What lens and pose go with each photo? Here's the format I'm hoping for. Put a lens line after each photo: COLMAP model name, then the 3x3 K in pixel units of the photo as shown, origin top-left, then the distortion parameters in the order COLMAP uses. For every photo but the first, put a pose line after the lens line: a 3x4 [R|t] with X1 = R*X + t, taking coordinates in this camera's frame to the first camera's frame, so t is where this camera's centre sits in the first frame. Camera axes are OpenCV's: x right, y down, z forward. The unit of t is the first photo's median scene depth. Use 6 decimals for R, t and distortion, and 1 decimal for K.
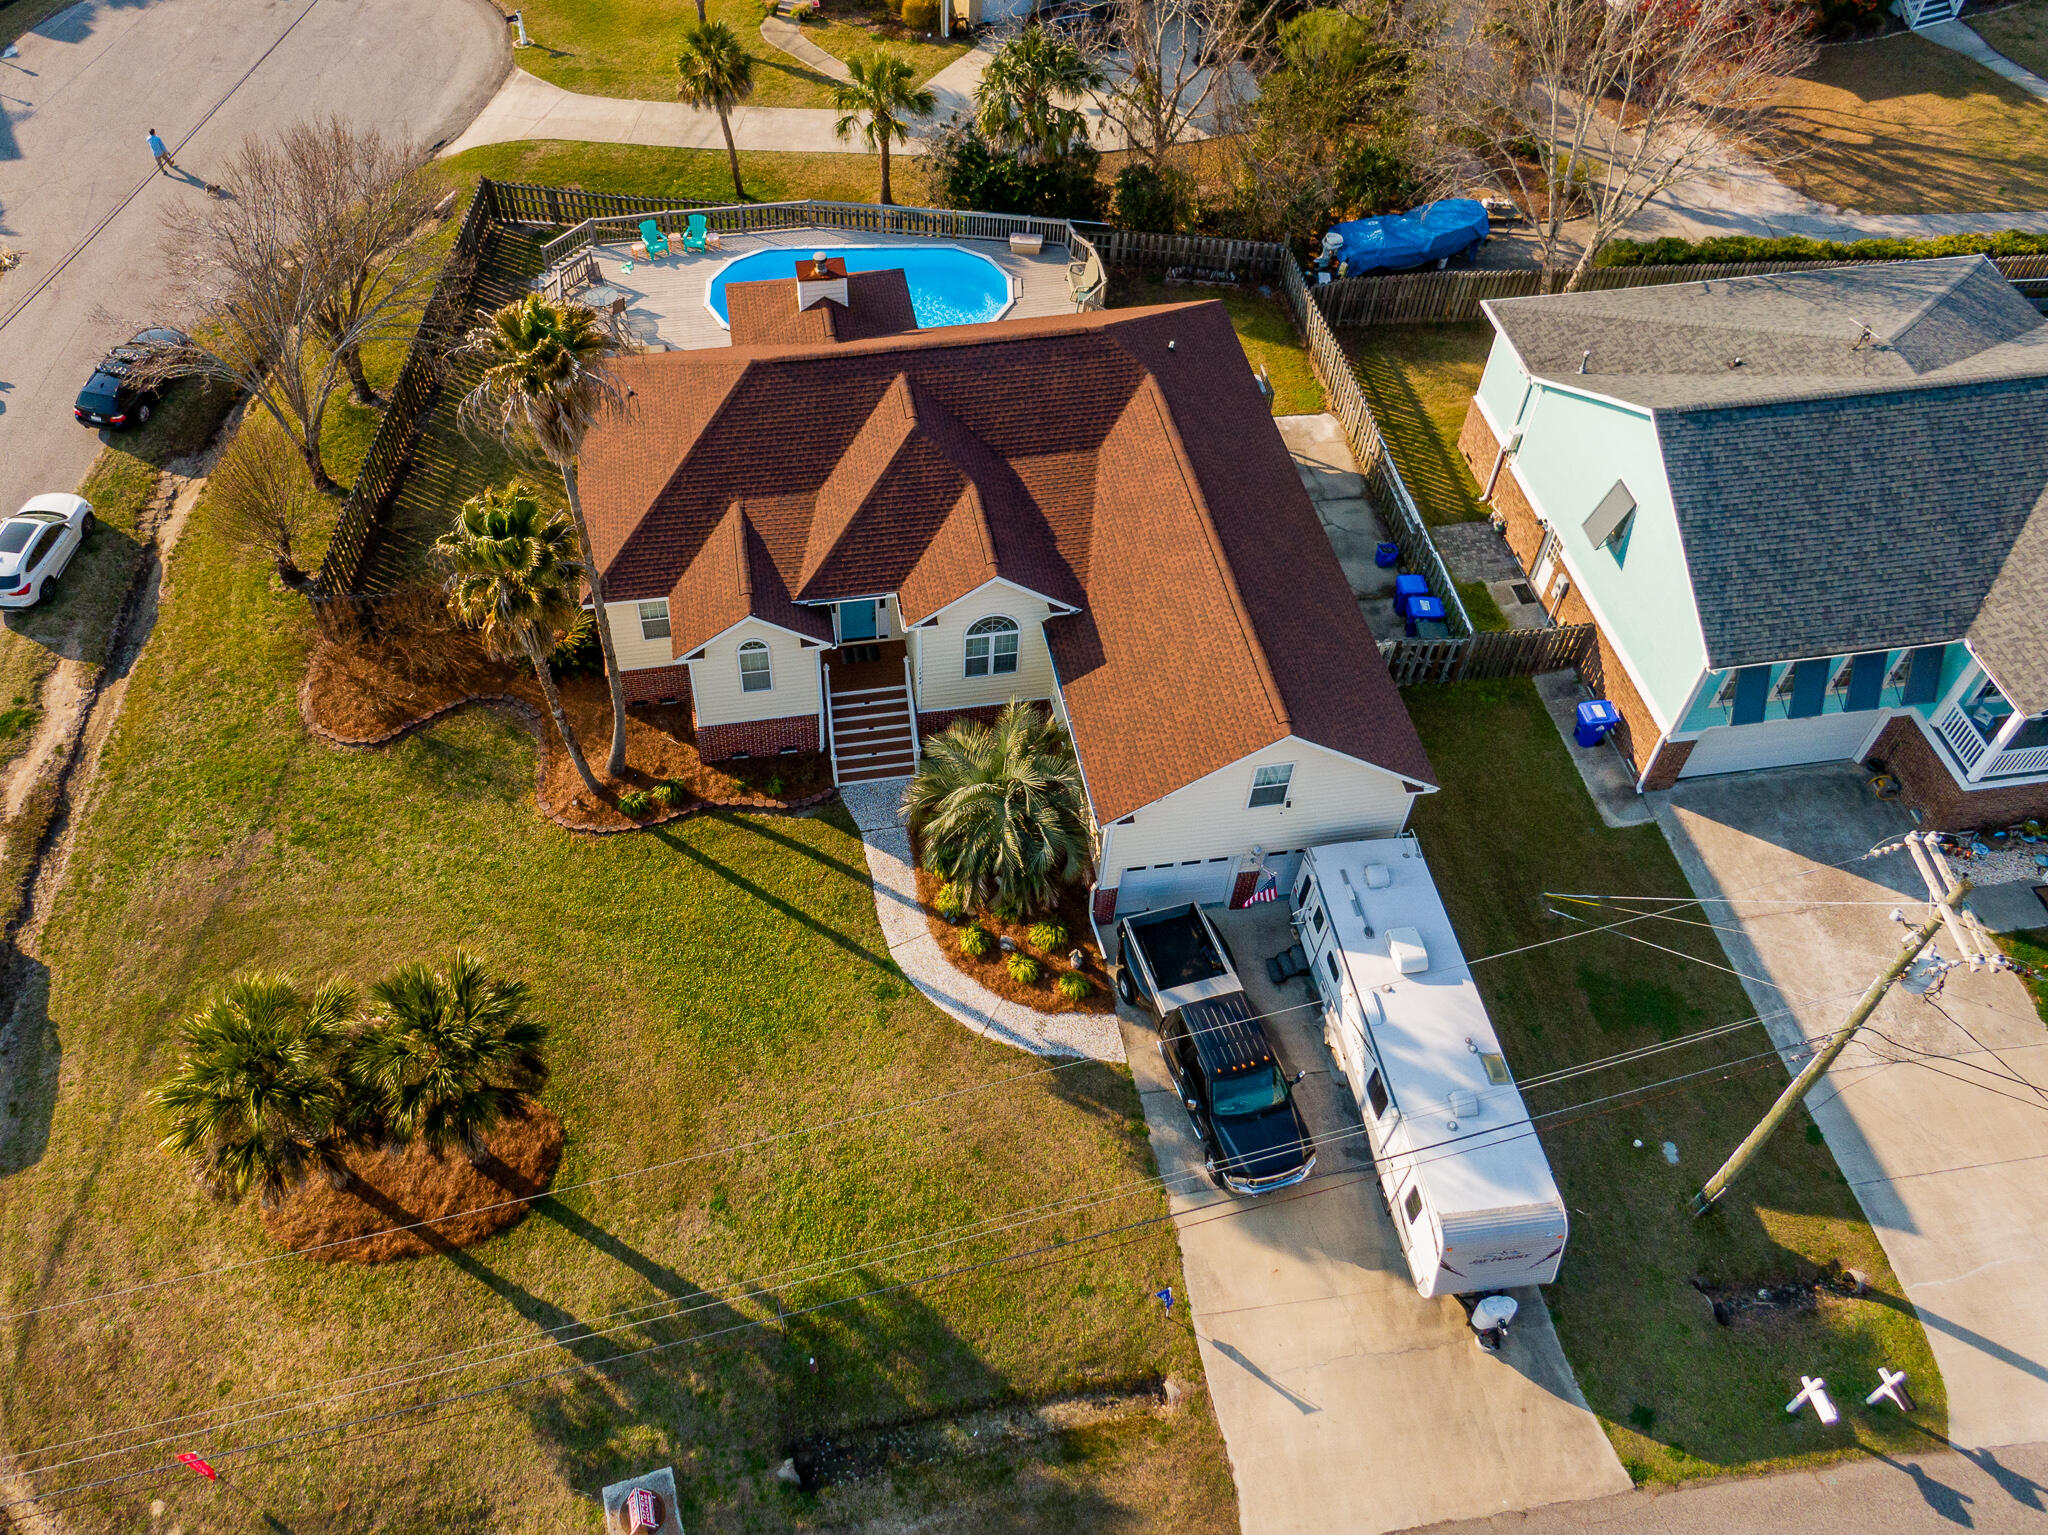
lens RADIAL K [[1631.8, 0, 890.0], [0, 1631.8, 664.0], [0, 0, 1]] dist [0.002359, -0.011467]
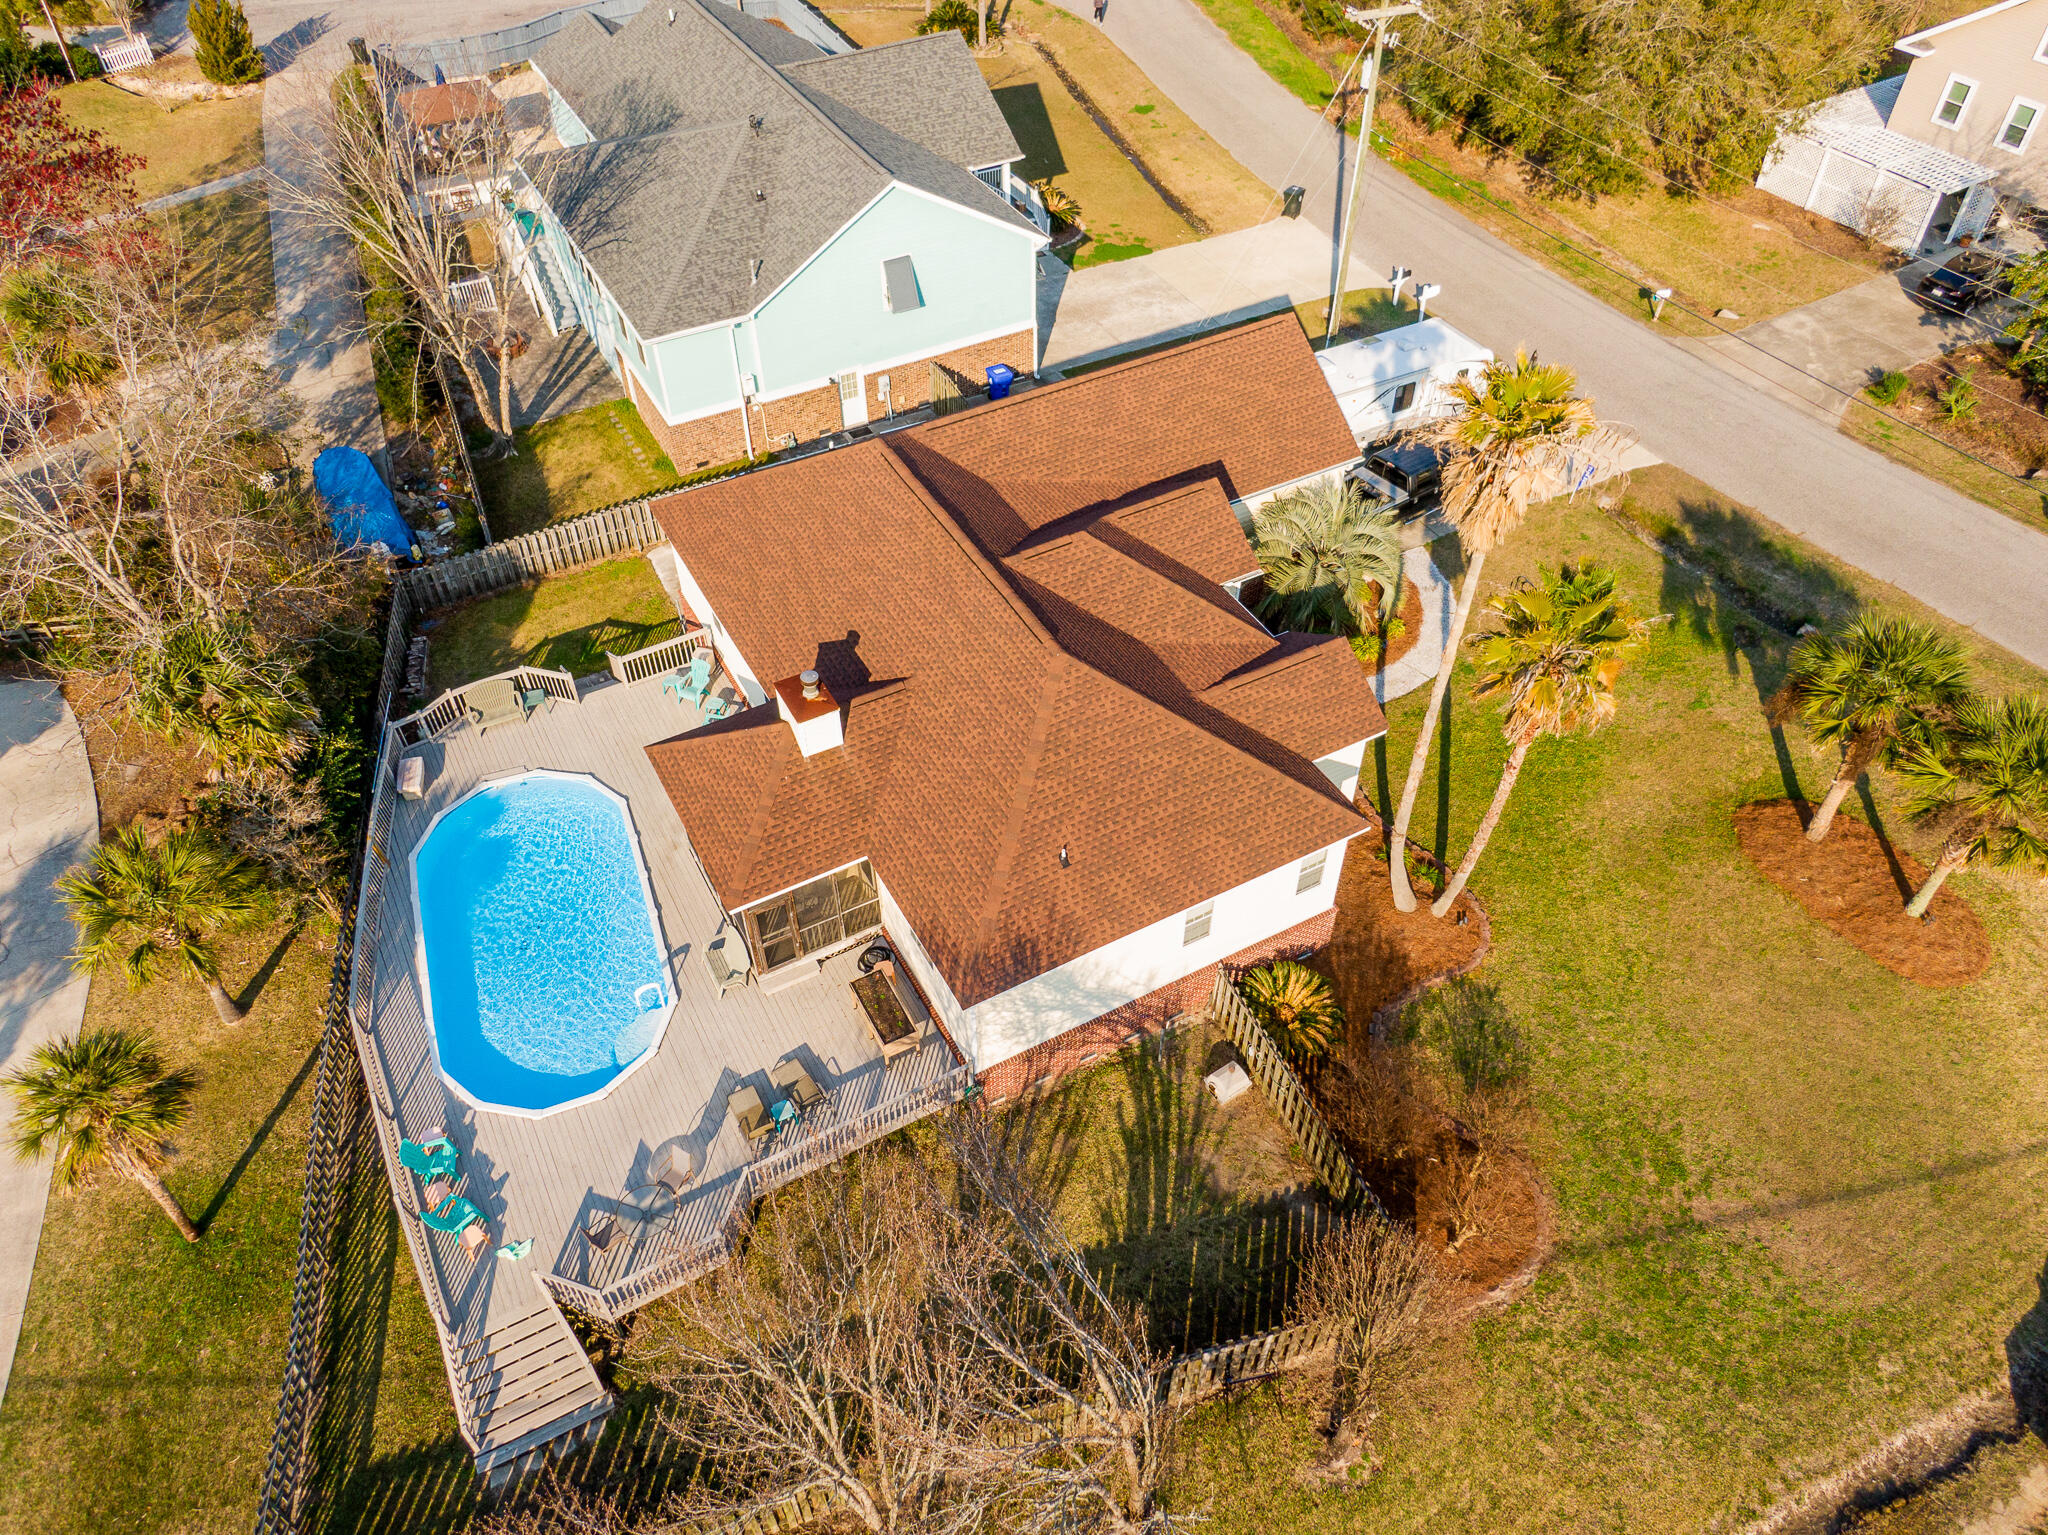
lens RADIAL K [[1454.3, 0, 1024.0], [0, 1454.3, 767.5], [0, 0, 1]] dist [-0.008207, -0.006471]
pose [[-0.354984, -0.651564, 0.670410, -0.613643], [0.707595, 0.281404, 0.648167, -0.667063], [-0.610978, 0.704468, 0.361150, 0.811400]]
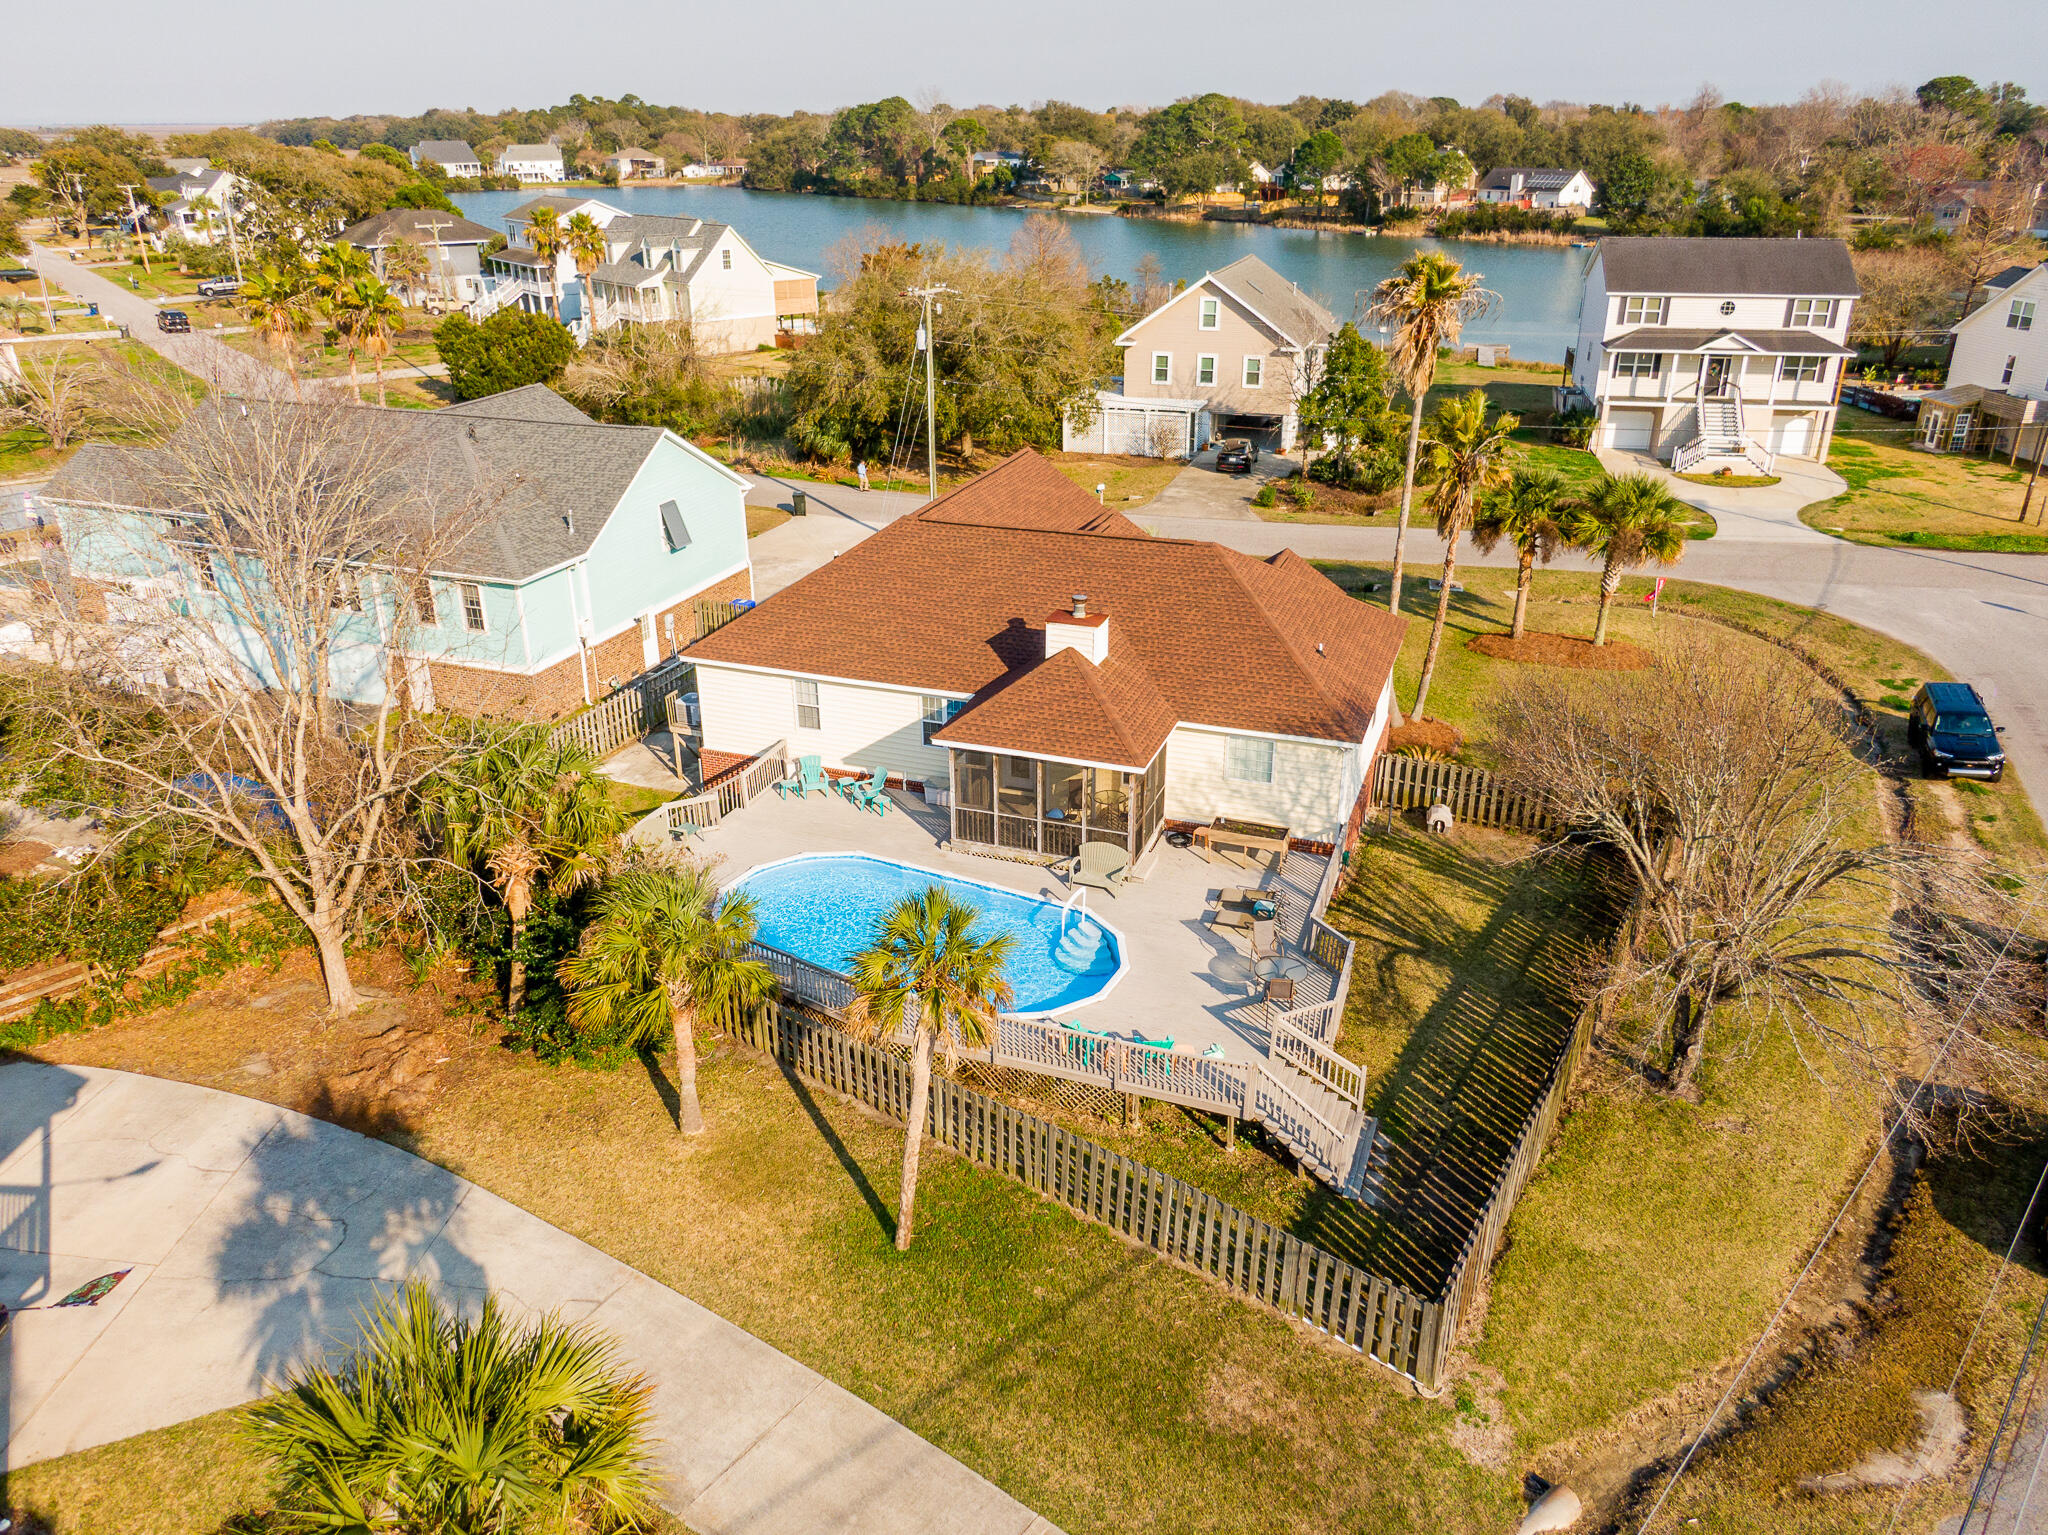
lens RADIAL K [[1454.3, 0, 1024.0], [0, 1454.3, 767.5], [0, 0, 1]] dist [-0.008207, -0.006471]
pose [[-0.884499, -0.172897, 0.433322, -0.417702], [0.357621, 0.345213, 0.867719, -1.023656], [-0.299615, 0.922461, -0.243509, 1.436730]]
